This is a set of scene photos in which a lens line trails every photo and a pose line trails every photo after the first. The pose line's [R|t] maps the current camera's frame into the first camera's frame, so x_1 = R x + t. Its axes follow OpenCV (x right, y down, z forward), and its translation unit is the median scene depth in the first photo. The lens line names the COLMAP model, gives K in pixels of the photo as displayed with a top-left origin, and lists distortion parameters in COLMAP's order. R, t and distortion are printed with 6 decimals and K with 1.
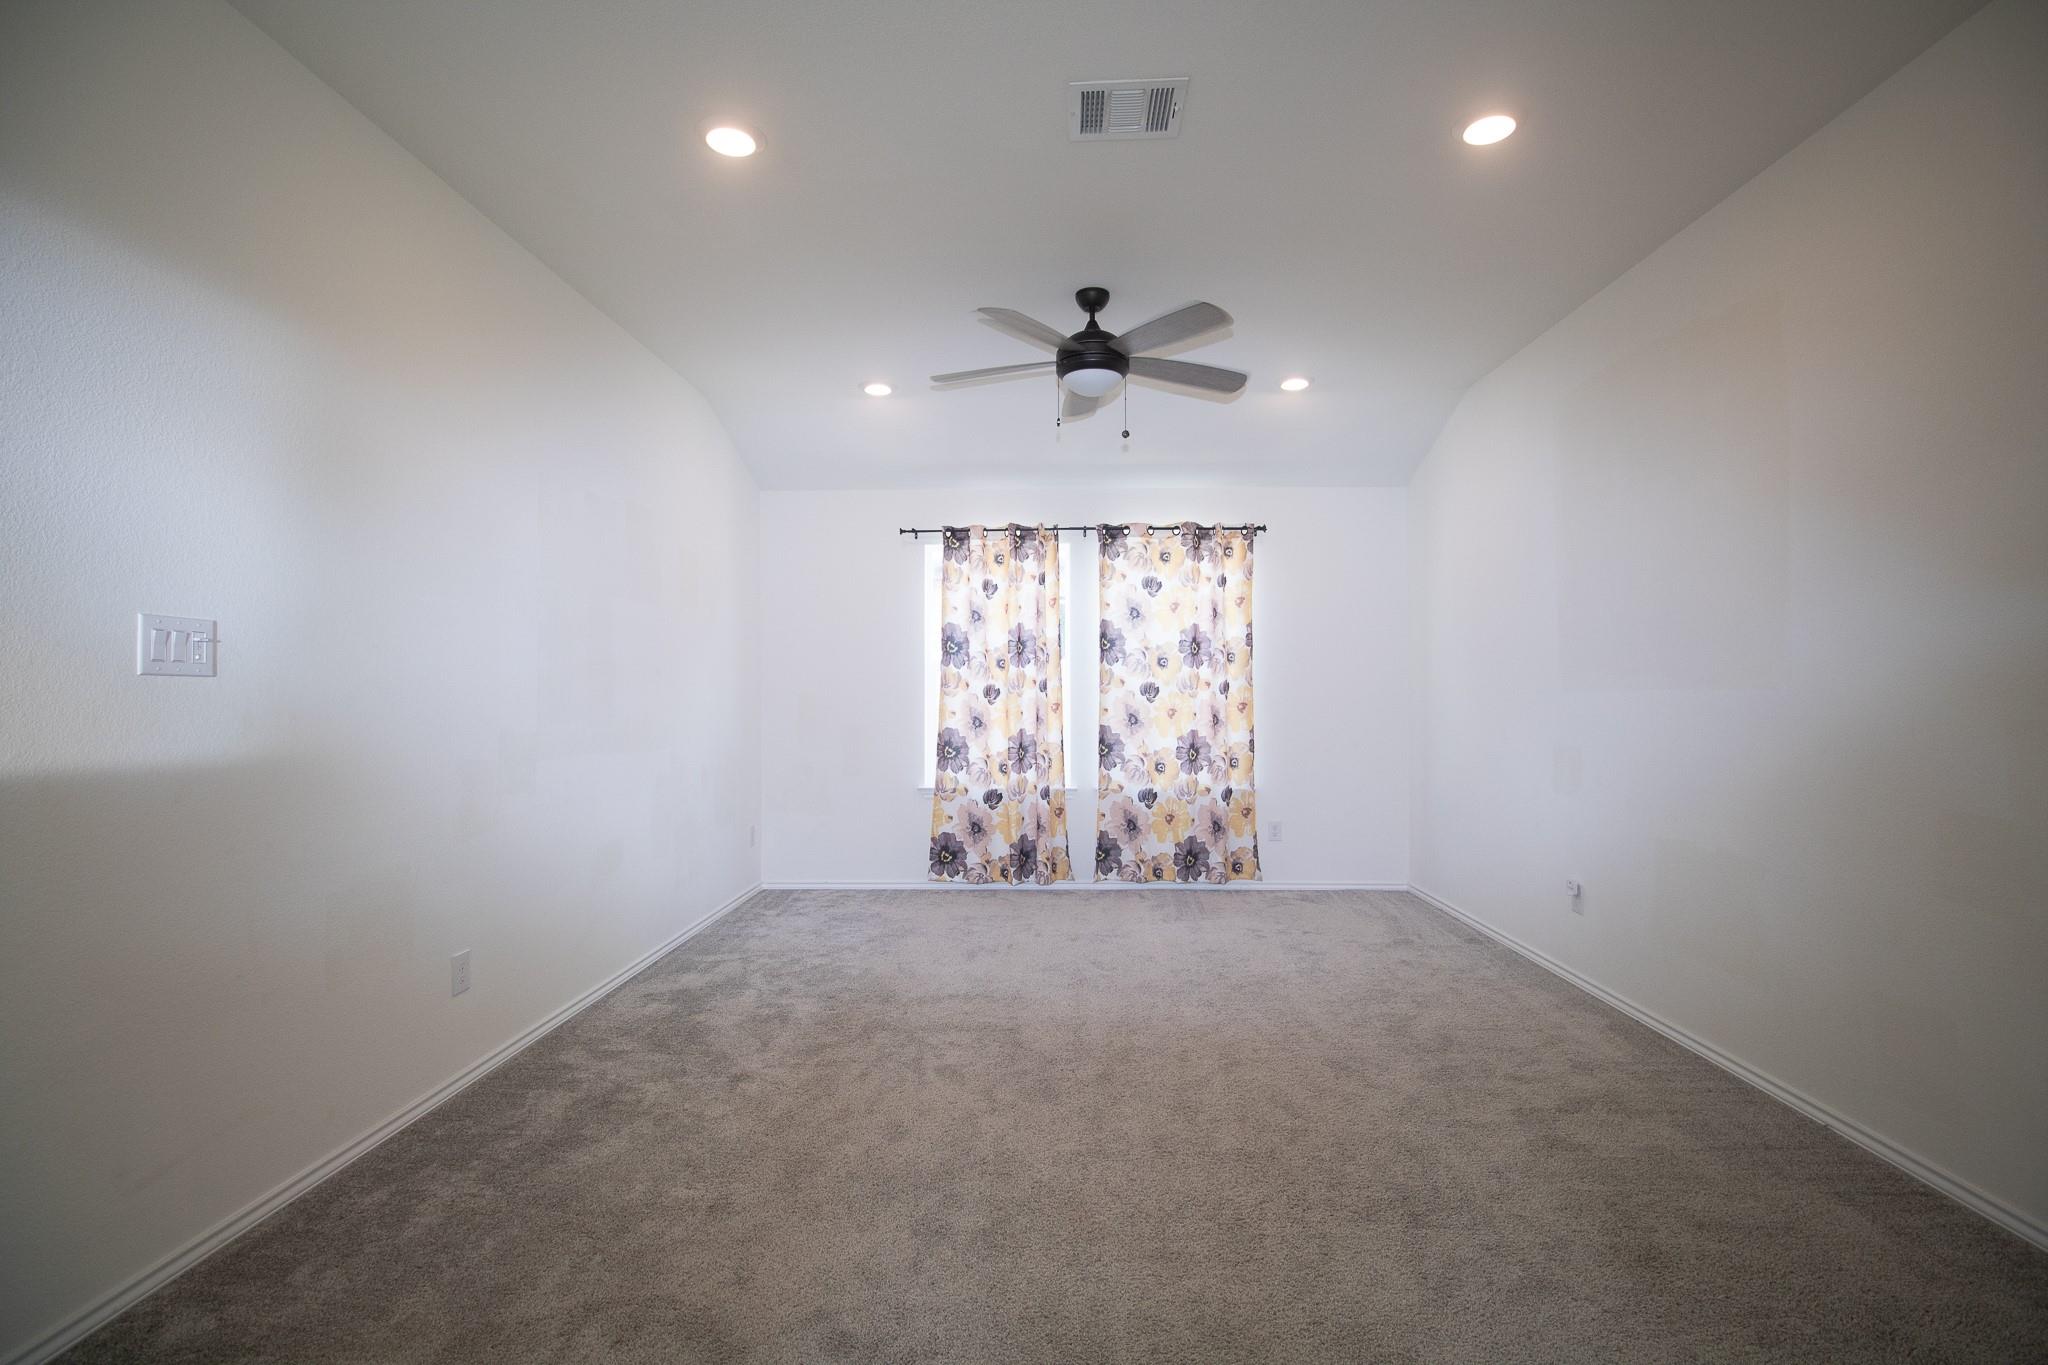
lens RADIAL K [[830.1, 0, 1024.5], [0, 830.1, 654.5], [0, 0, 1]] dist [0.003600, 0.000049]
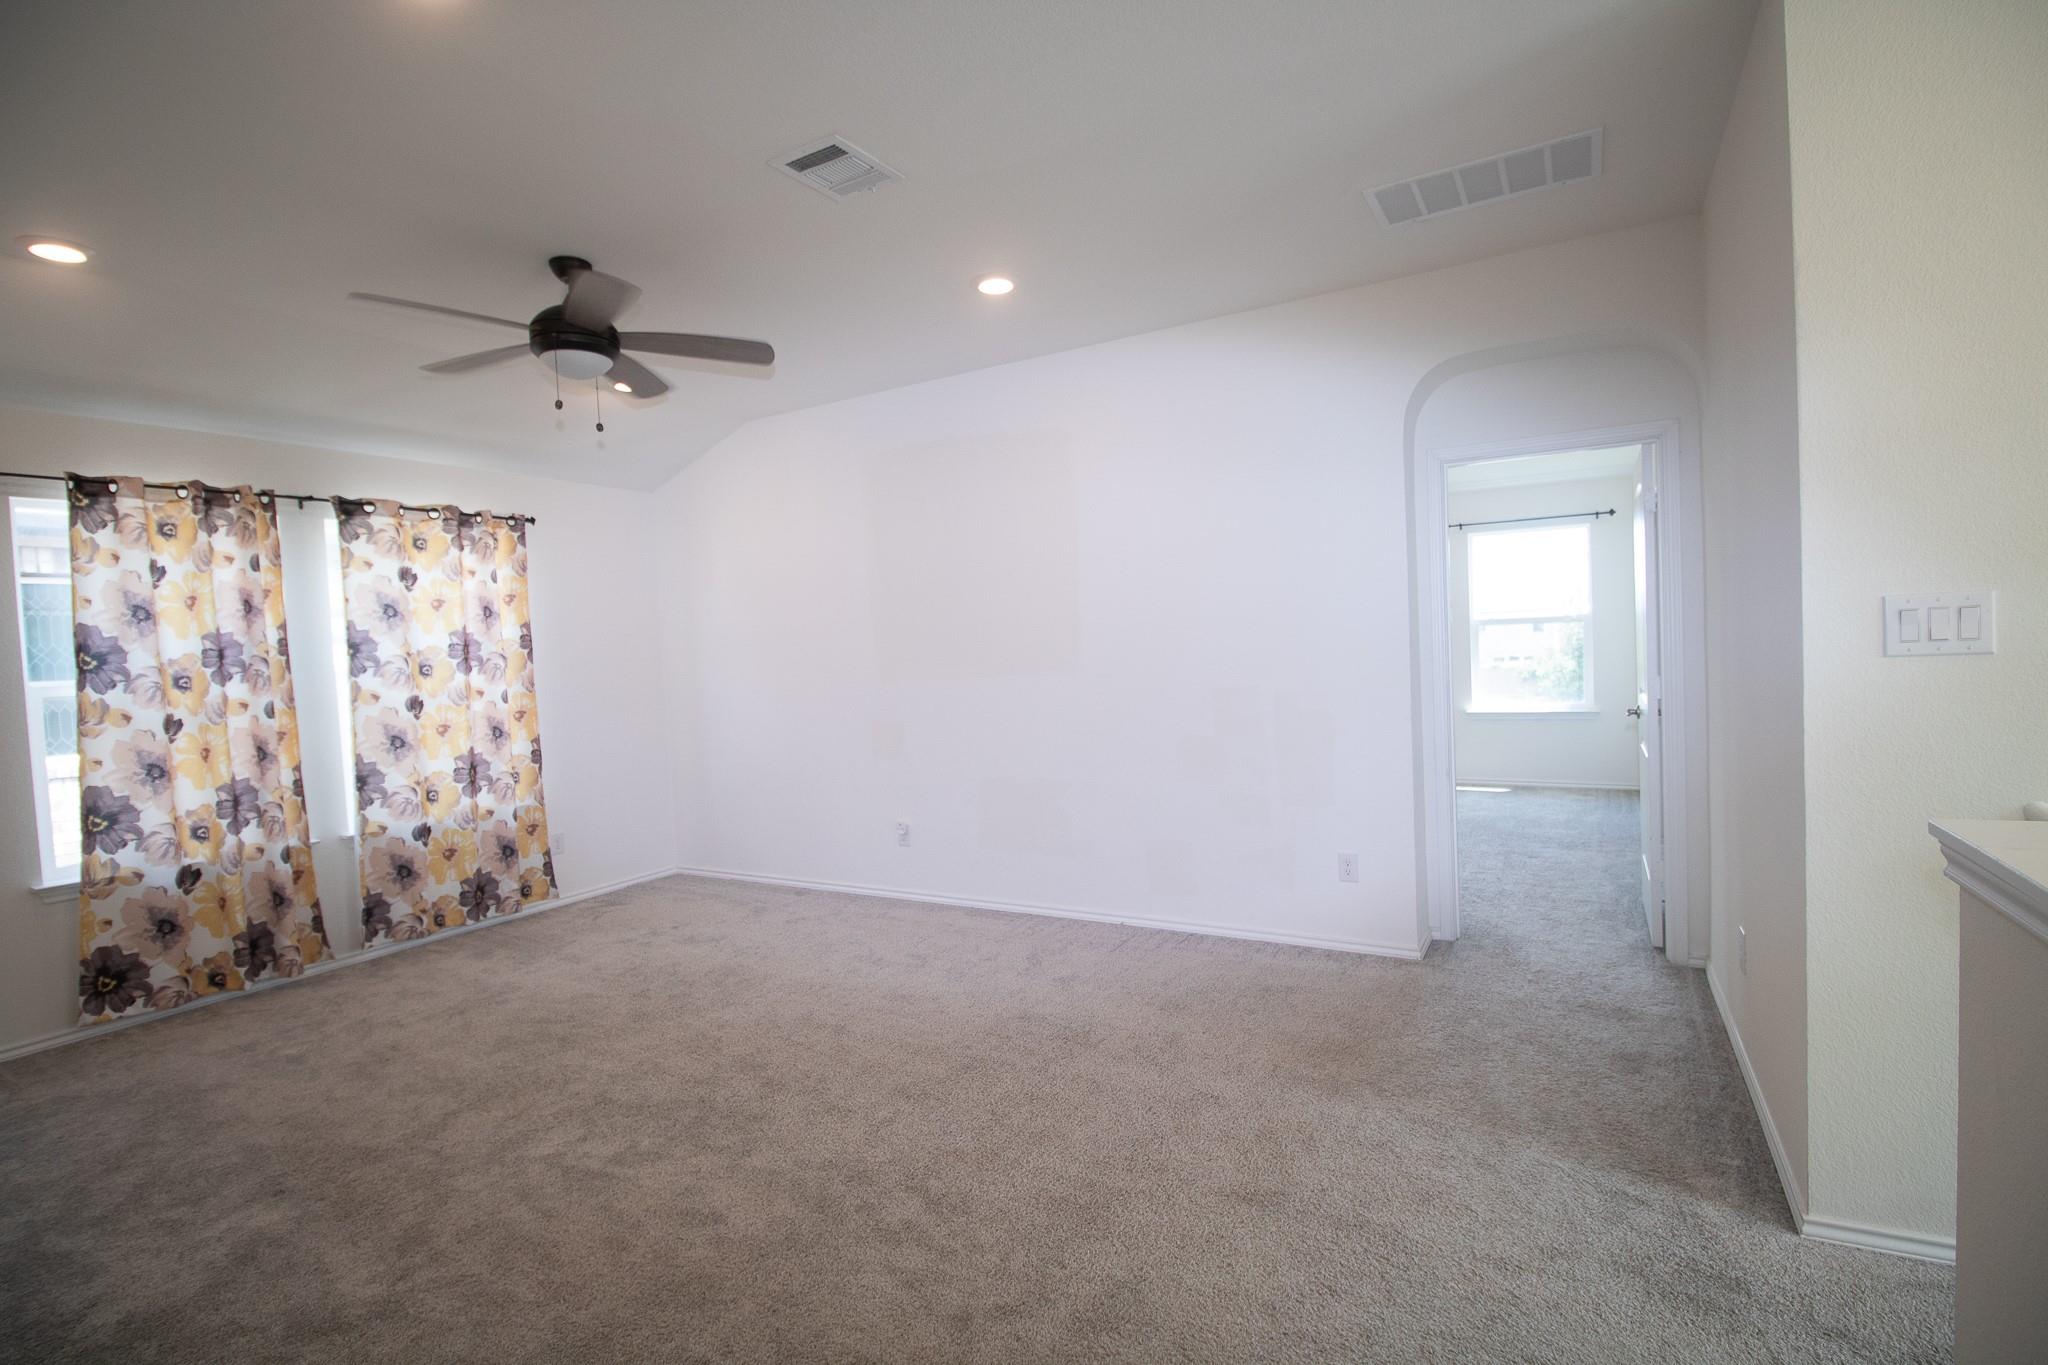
lens RADIAL K [[940.9, 0, 1025.6], [0, 940.9, 682.9], [0, 0, 1]] dist [-0.019390, -0.000967]
pose [[0.490945, -0.055491, 0.869422, -0.355931], [0.037391, 0.998392, 0.042608, 0.004272], [-0.870388, 0.011591, 0.492230, 0.014367]]
